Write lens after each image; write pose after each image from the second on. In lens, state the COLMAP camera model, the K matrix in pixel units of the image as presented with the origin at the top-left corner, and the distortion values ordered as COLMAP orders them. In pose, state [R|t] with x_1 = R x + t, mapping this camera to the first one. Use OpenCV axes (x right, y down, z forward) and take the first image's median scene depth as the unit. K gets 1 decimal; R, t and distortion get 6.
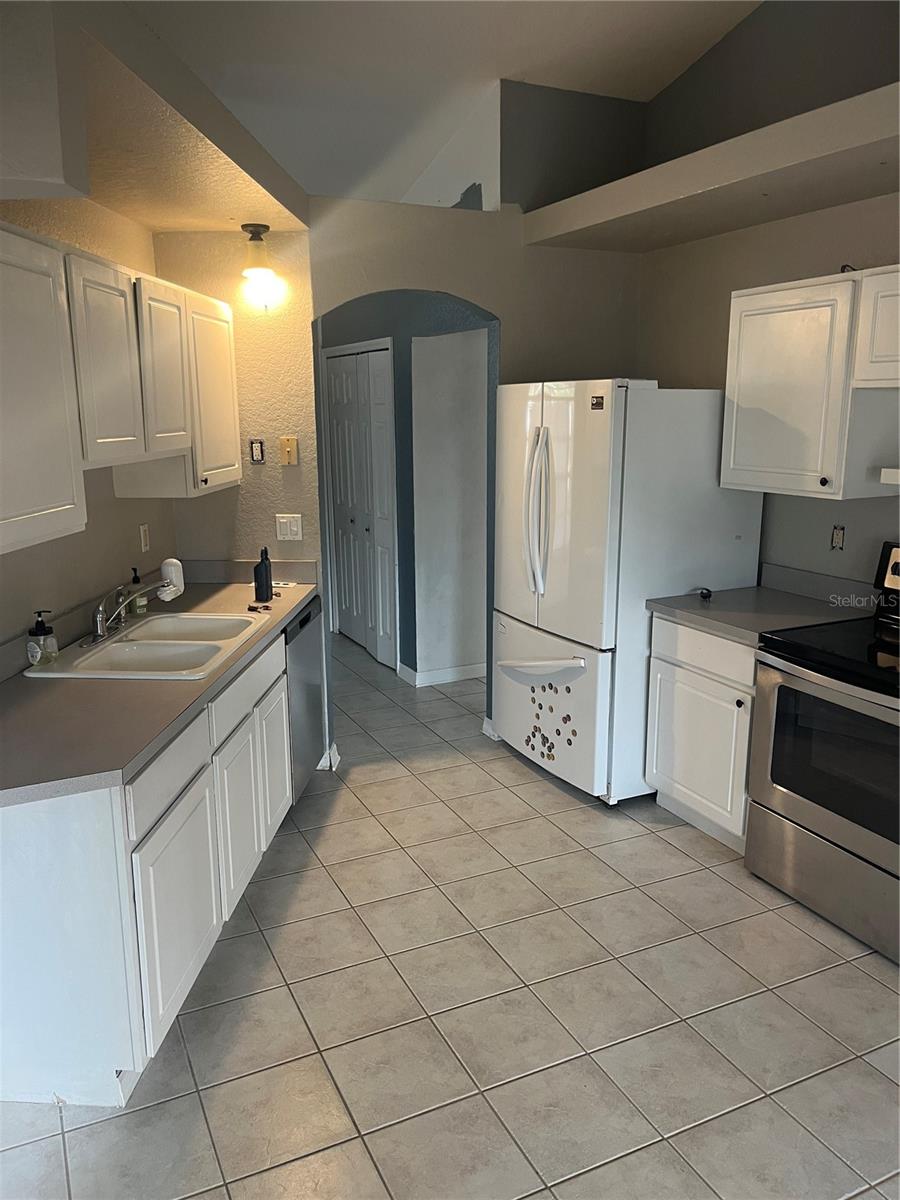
lens RADIAL K [[914.9, 0, 447.0], [0, 914.9, 604.1], [0, 0, 1]] dist [0.069143, -0.104995]
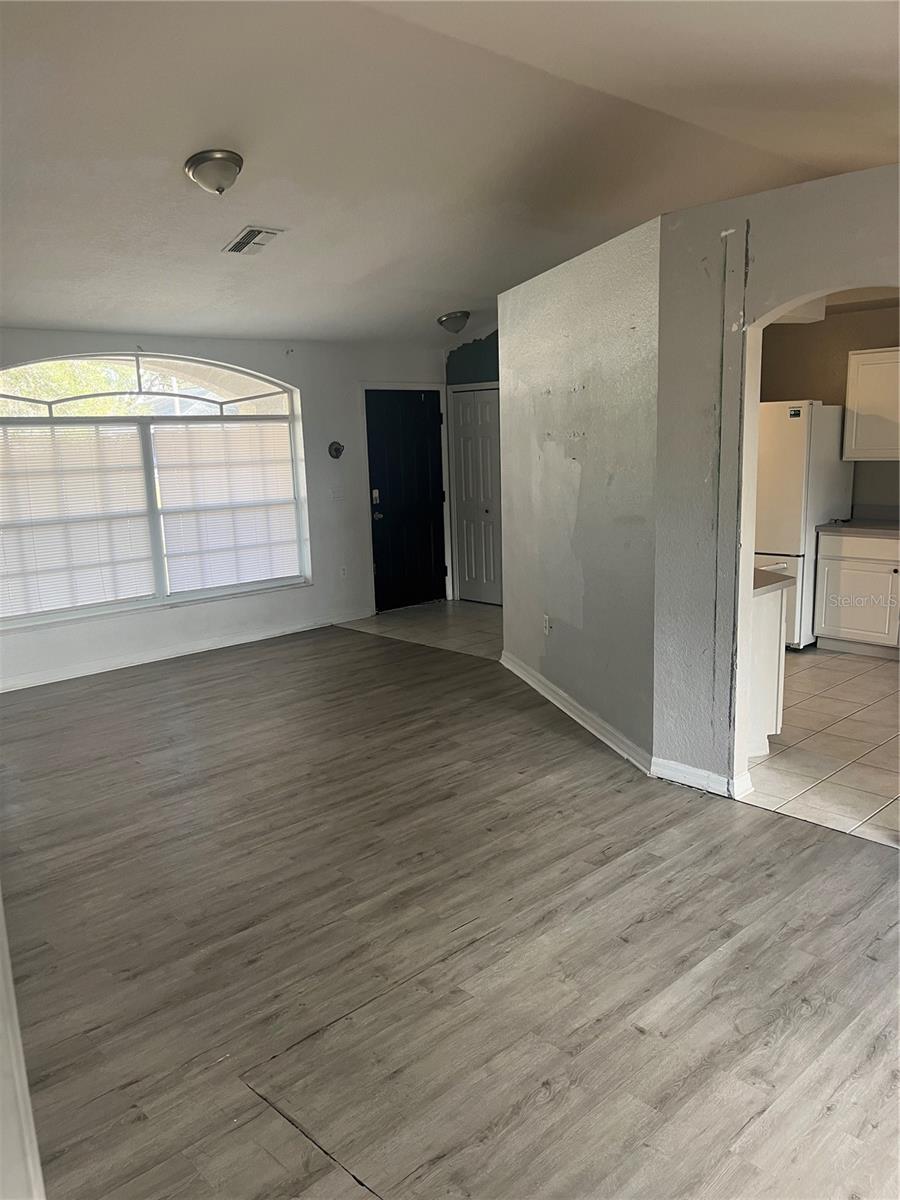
lens RADIAL K [[914.9, 0, 447.5], [0, 914.9, 597.8], [0, 0, 1]] dist [0.069143, -0.104995]
pose [[0.954224, -0.079394, 0.288363, -0.582146], [0.089848, 0.995686, -0.023178, 0.065812], [-0.285279, 0.048026, 0.957241, -0.281075]]
